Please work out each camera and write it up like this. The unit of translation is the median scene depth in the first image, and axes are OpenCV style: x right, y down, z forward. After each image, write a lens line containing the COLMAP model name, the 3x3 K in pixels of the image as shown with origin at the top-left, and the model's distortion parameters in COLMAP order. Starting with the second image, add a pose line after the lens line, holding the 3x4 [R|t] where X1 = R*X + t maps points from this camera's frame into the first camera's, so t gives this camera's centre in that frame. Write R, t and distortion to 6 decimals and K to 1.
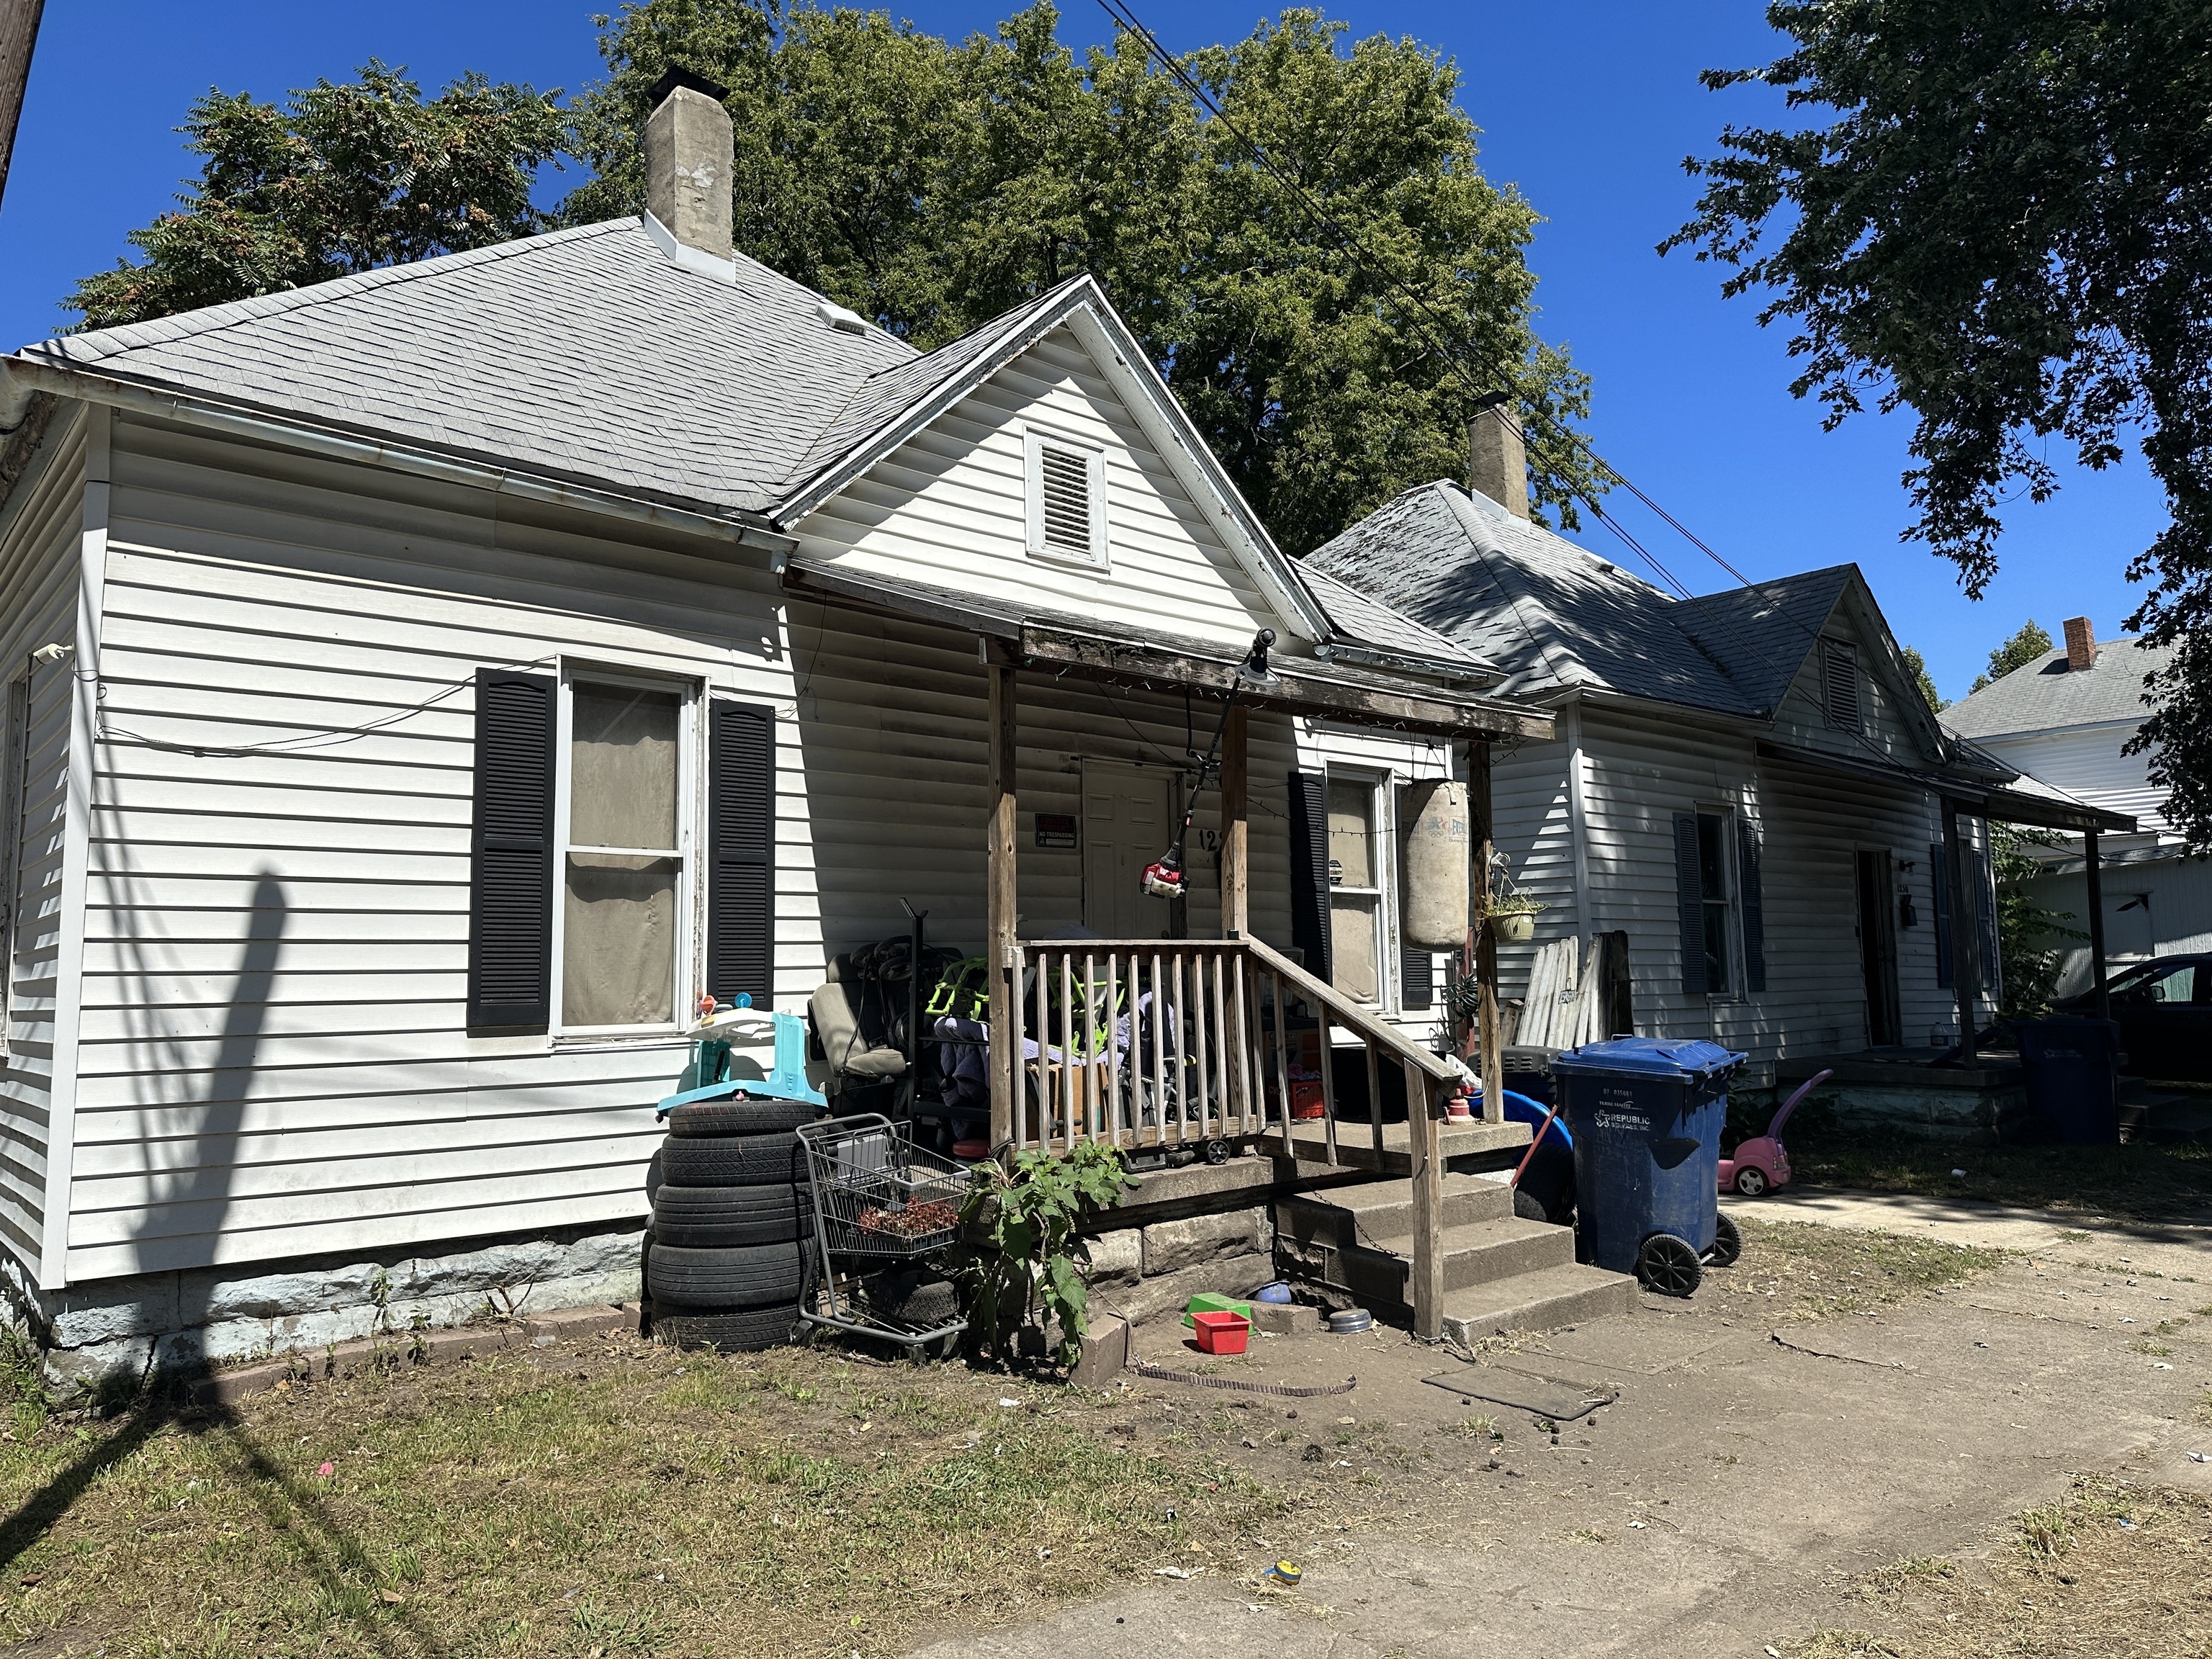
lens RADIAL K [[1580.4, 0, 1117.9], [0, 1580.4, 820.8], [0, 0, 1]] dist [0.033976, -0.007122]
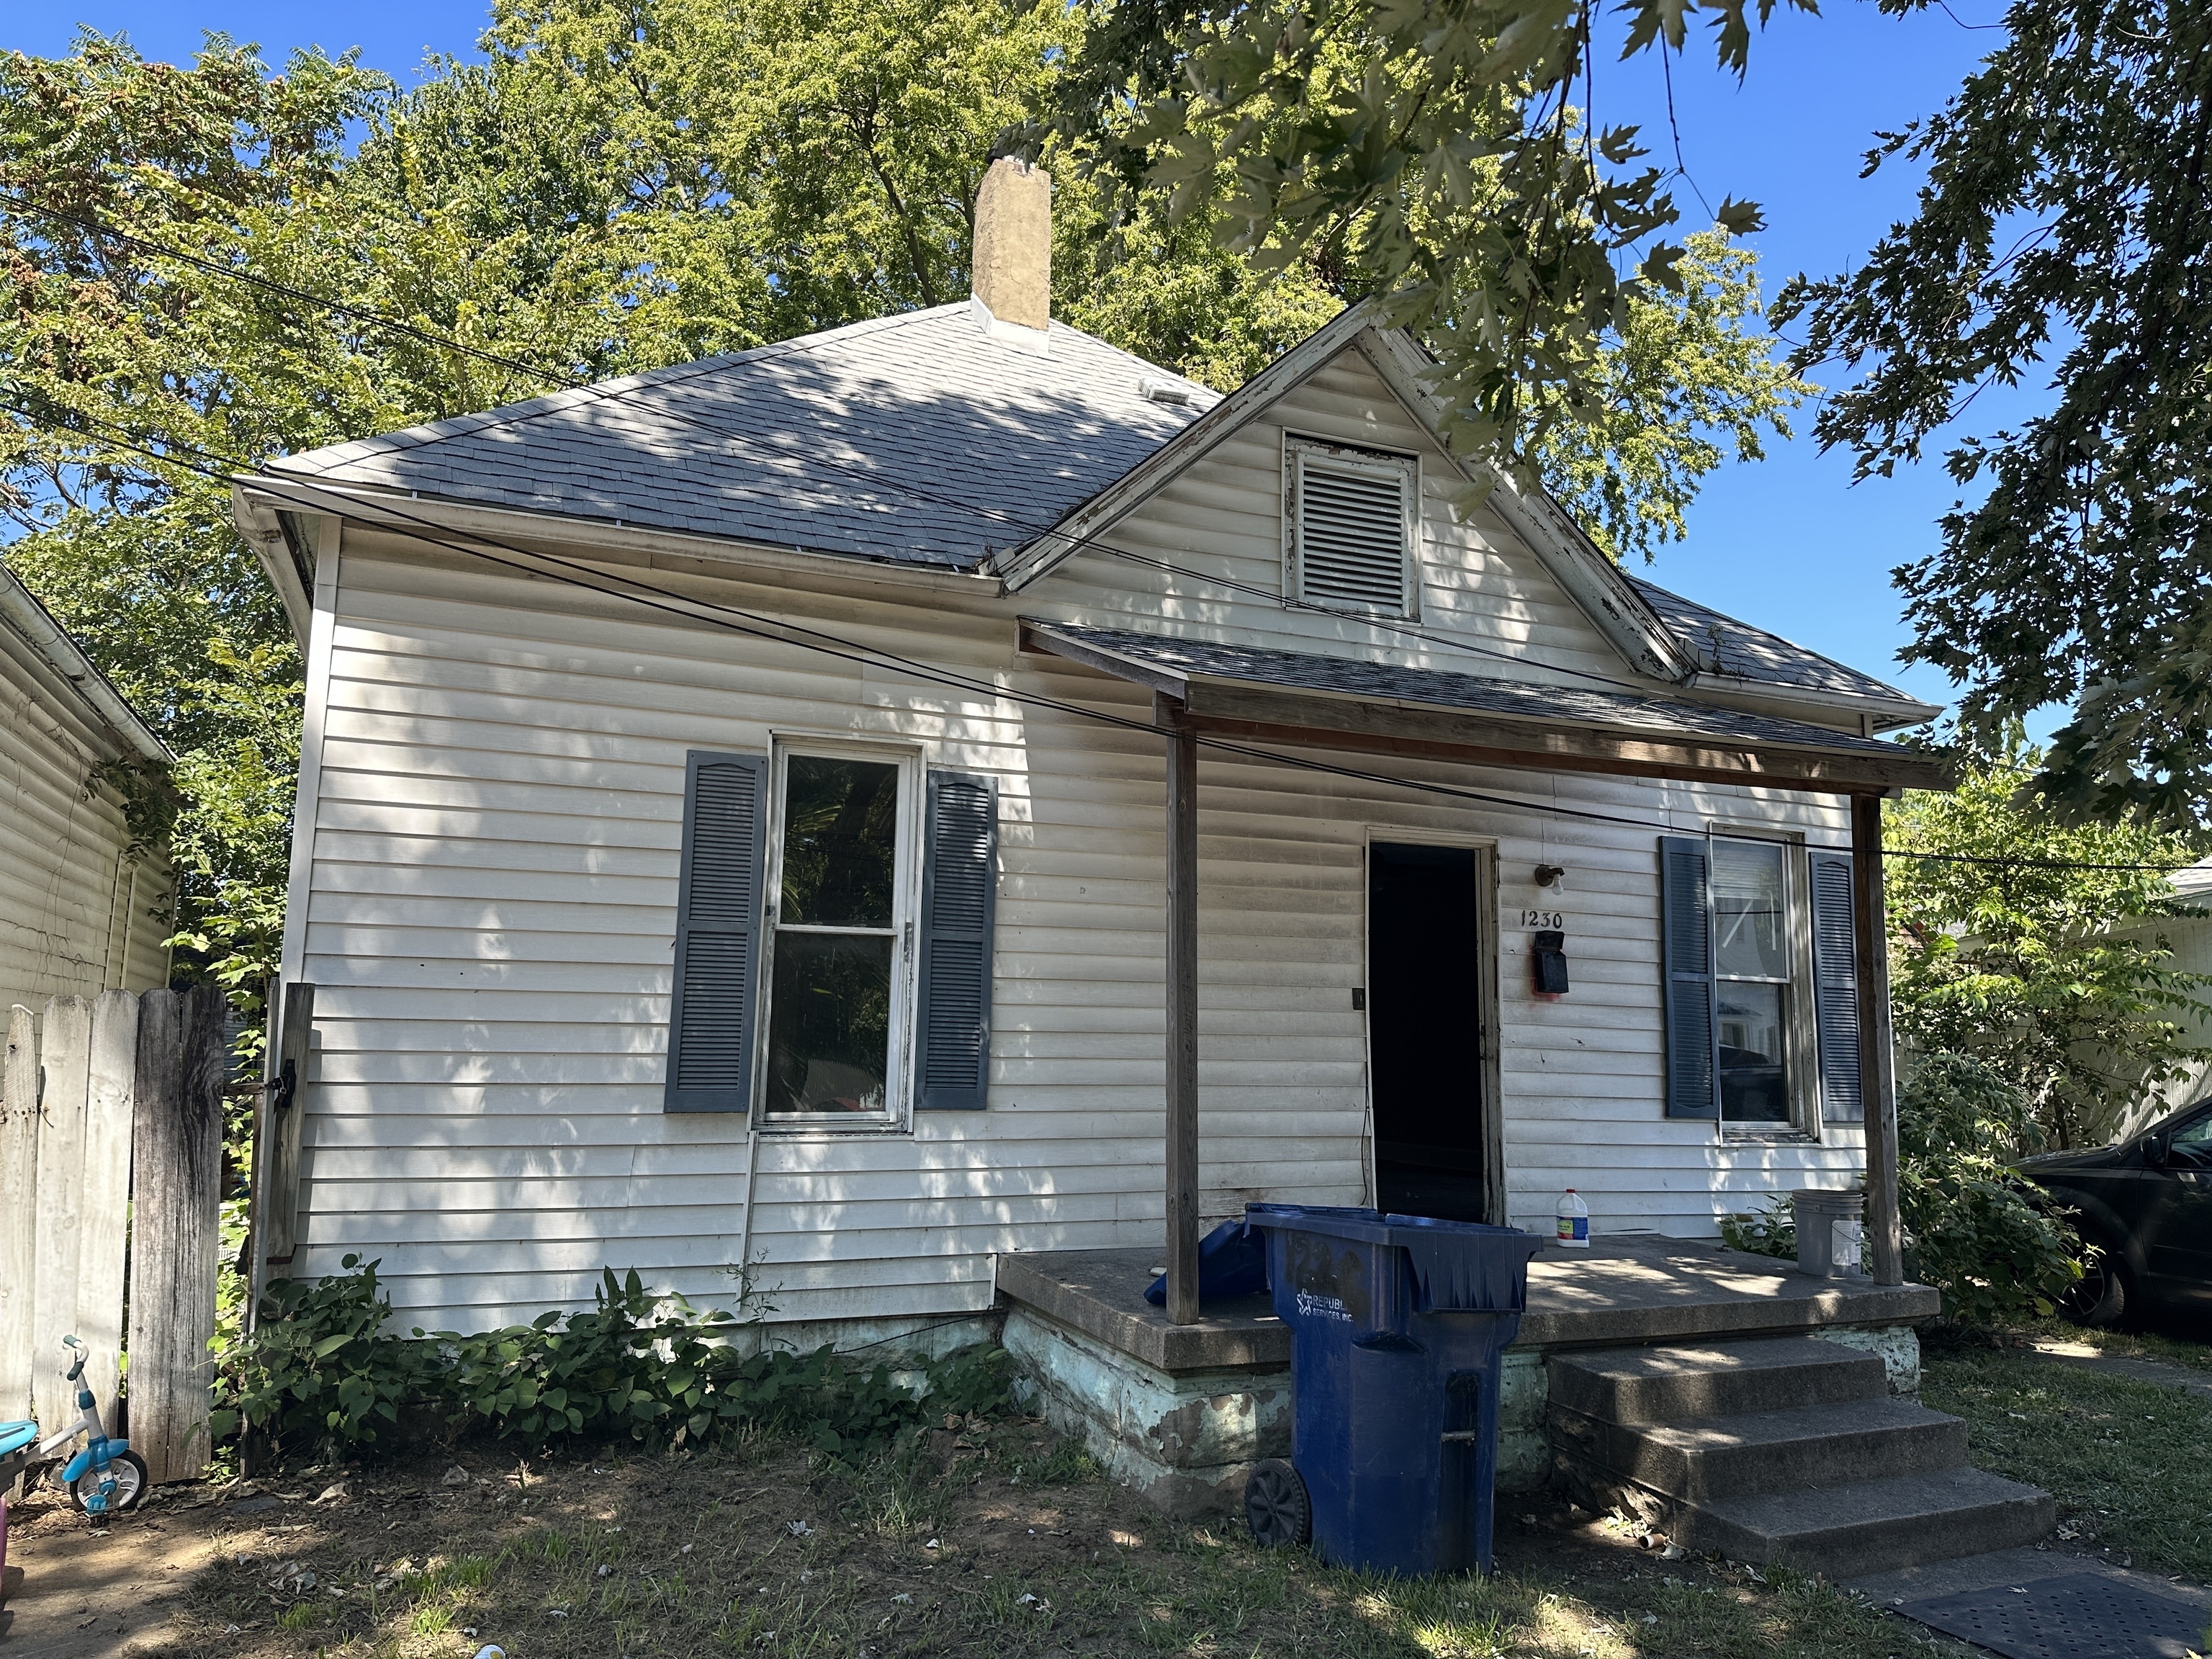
lens RADIAL K [[1580.4, 0, 1106.8], [0, 1580.4, 851.0], [0, 0, 1]] dist [0.033976, -0.007122]
pose [[0.928590, -0.022256, -0.370440, 0.276991], [0.005072, 0.998868, -0.047296, 0.020886], [0.371073, 0.042040, 0.927651, 0.248085]]
